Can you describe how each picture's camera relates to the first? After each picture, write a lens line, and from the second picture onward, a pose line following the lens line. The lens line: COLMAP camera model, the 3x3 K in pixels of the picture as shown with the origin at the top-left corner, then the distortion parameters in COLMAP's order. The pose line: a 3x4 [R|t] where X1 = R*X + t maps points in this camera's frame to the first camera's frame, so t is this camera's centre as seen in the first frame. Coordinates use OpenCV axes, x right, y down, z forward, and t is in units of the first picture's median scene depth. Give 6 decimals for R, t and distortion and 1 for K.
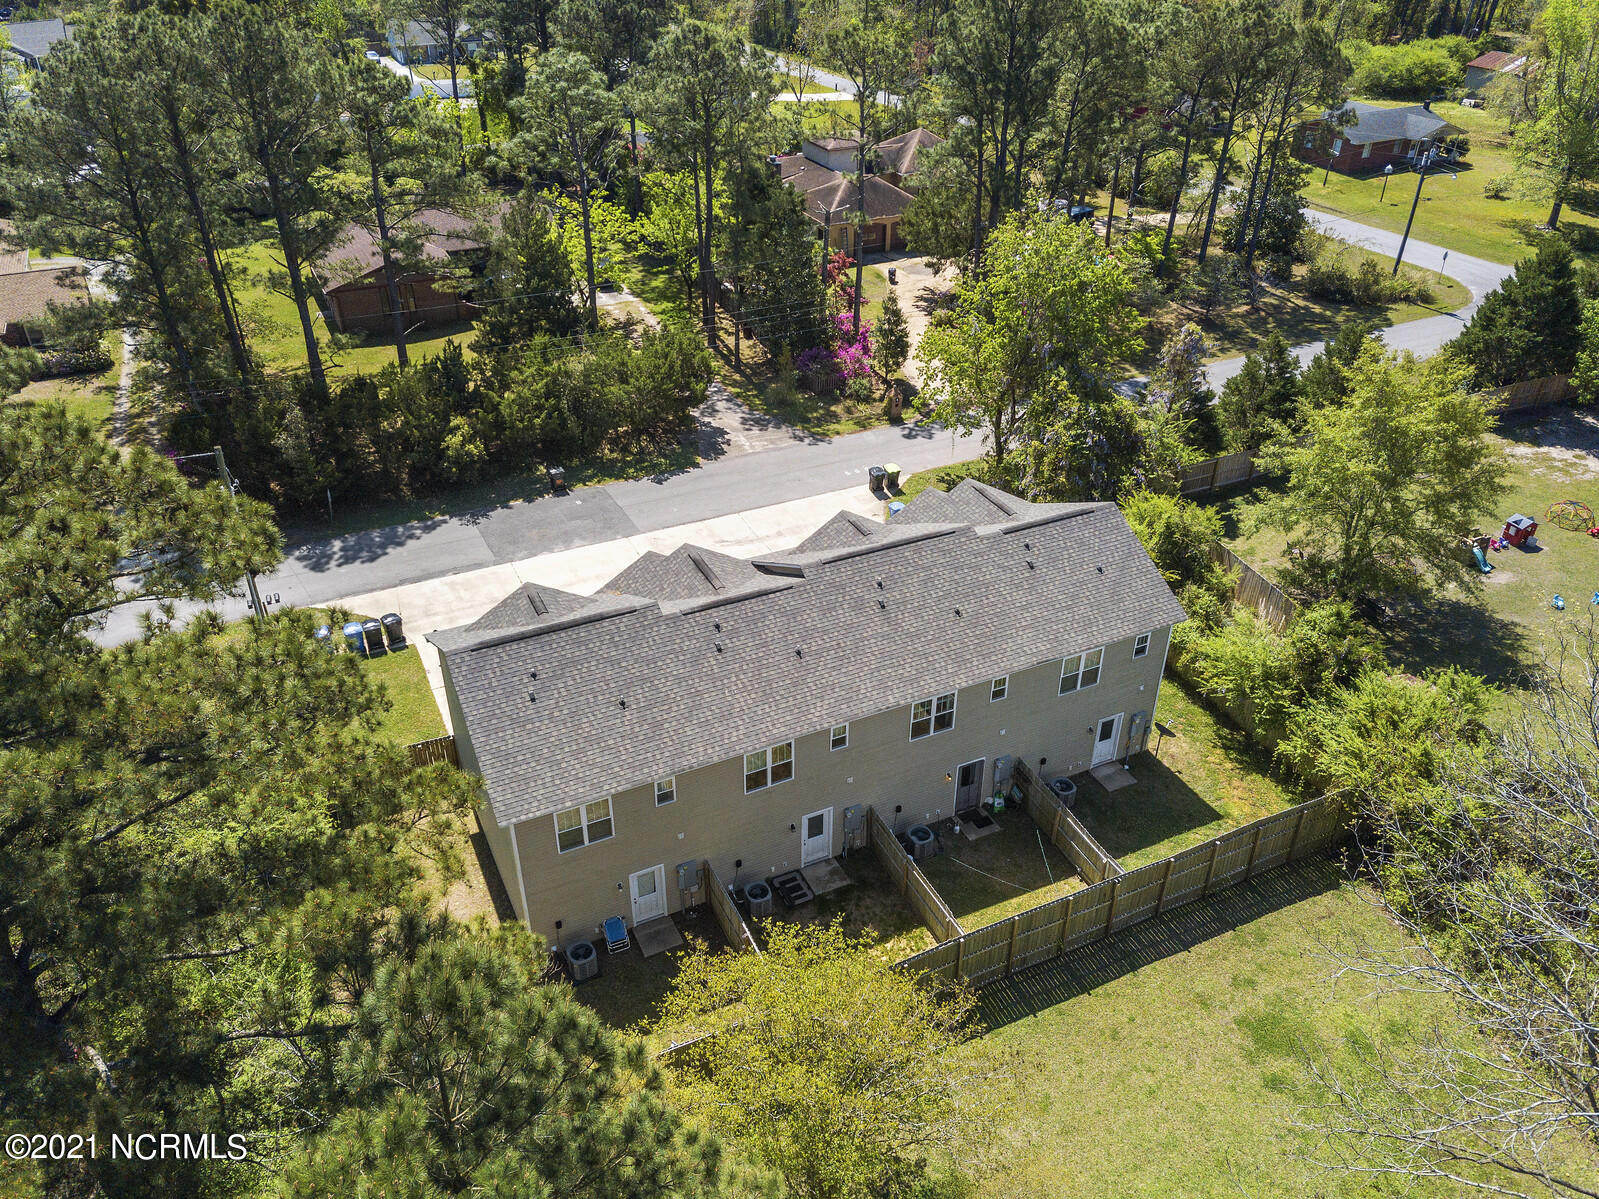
lens RADIAL K [[1197.1, 0, 793.6], [0, 1197.1, 602.4], [0, 0, 1]] dist [0.048478, -0.003891]
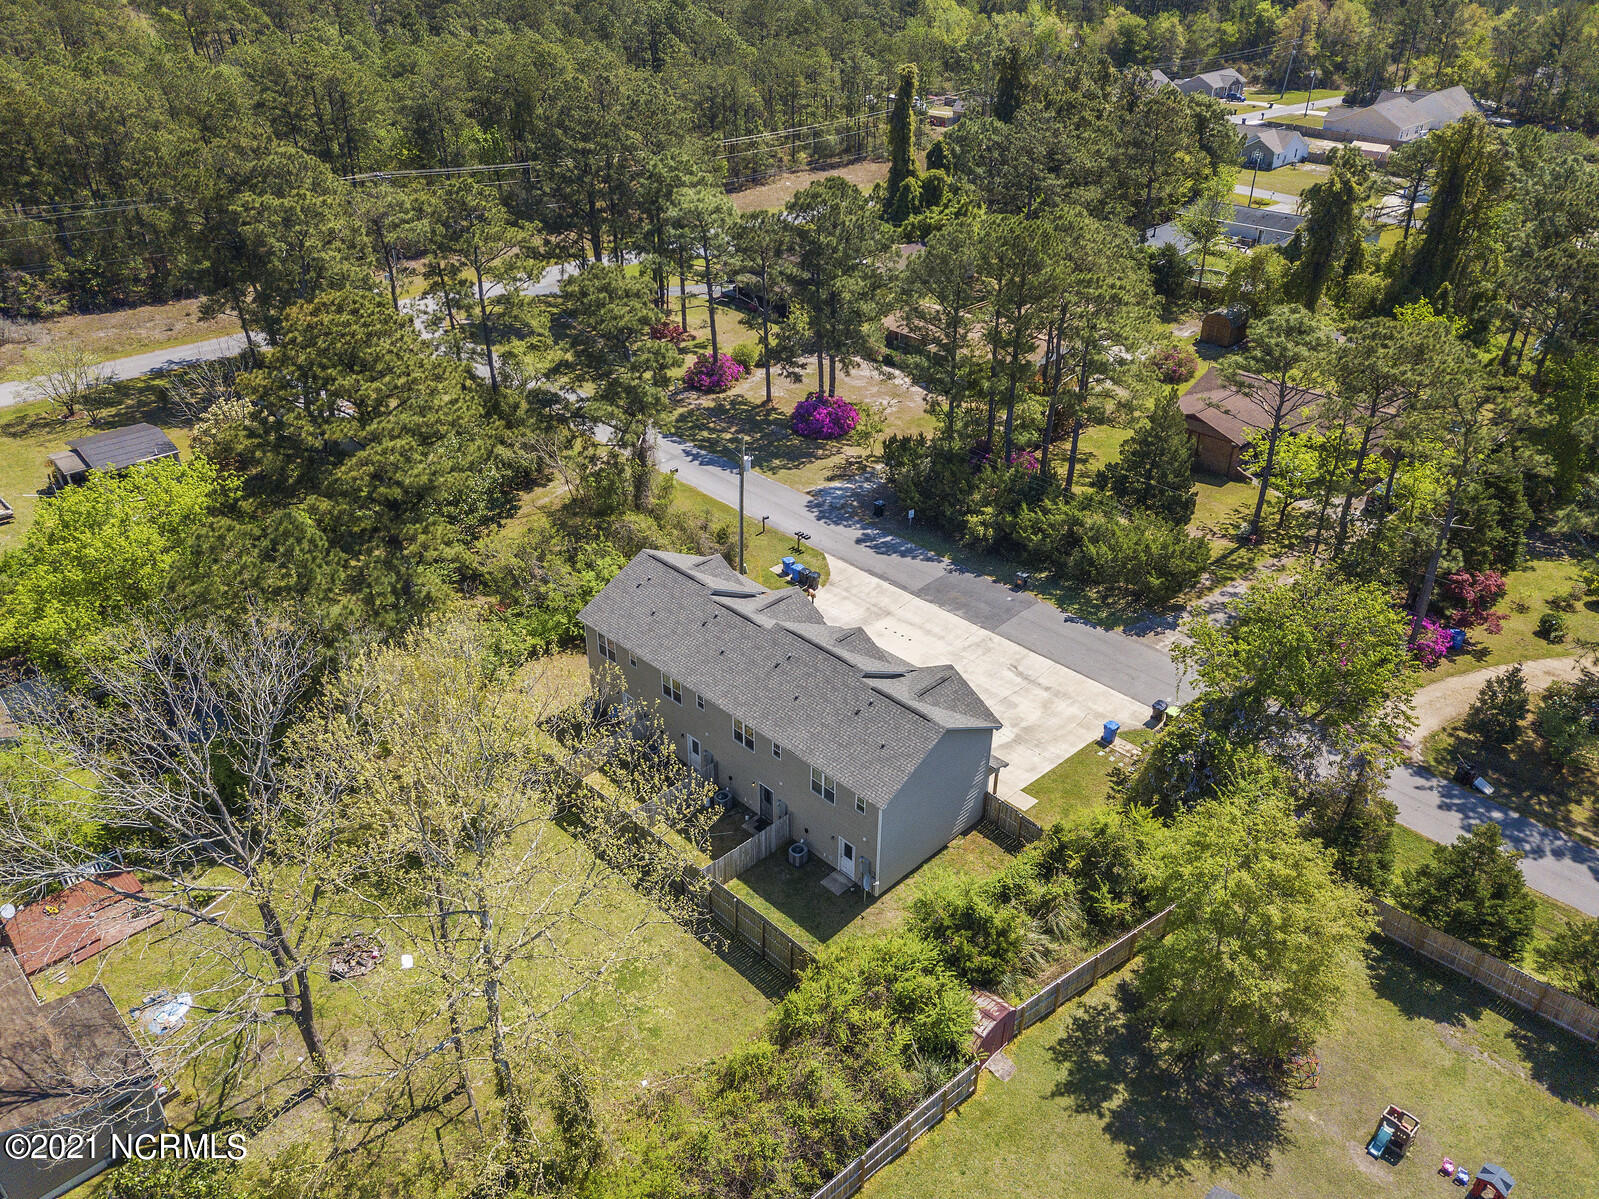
lens RADIAL K [[1197.1, 0, 793.6], [0, 1197.1, 602.4], [0, 0, 1]] dist [0.048478, -0.003891]
pose [[0.313105, 0.464498, -0.828376, 0.924444], [-0.526936, 0.810630, 0.255379, -0.318923], [0.790129, 0.356540, 0.498573, 0.156706]]
